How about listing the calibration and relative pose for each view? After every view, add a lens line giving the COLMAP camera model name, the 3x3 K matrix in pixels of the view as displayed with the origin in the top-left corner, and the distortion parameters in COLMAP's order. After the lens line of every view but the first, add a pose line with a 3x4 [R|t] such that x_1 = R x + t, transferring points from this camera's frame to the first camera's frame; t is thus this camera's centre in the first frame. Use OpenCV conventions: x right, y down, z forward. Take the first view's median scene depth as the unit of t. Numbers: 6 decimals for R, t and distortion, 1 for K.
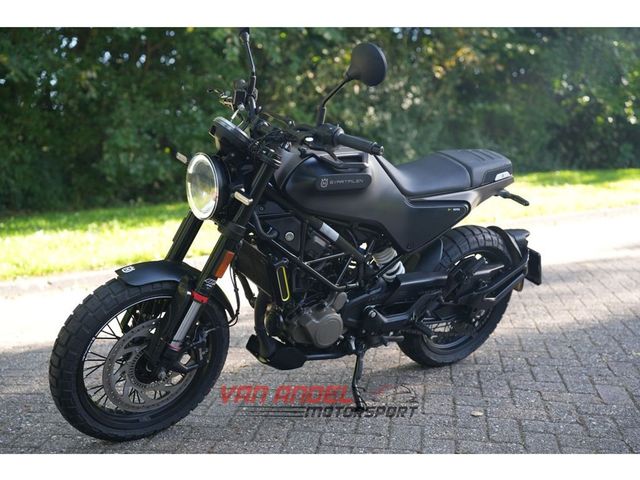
lens RADIAL K [[932.5, 0, 320.0], [0, 932.5, 240.0], [0, 0, 1]] dist [-0.012018, -0.009350]
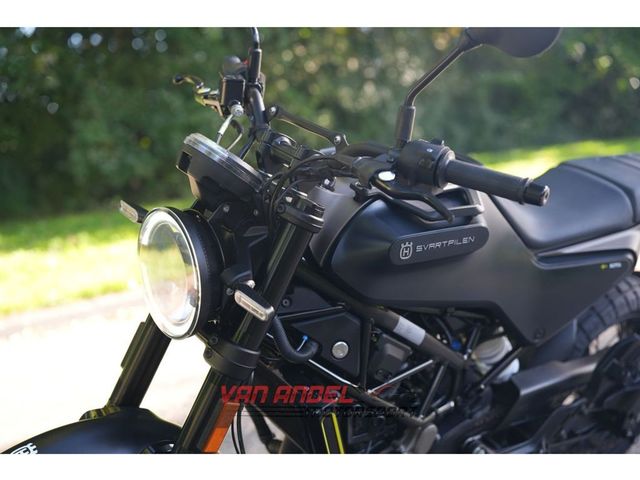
lens RADIAL K [[934.2, 0, 320.0], [0, 934.2, 240.0], [0, 0, 1]] dist [0.056866, 0.080668]
pose [[0.998836, -0.047240, 0.009752, -0.046345], [0.046998, 0.998613, 0.023719, -0.079460], [-0.010859, -0.023233, 0.999671, 0.471667]]
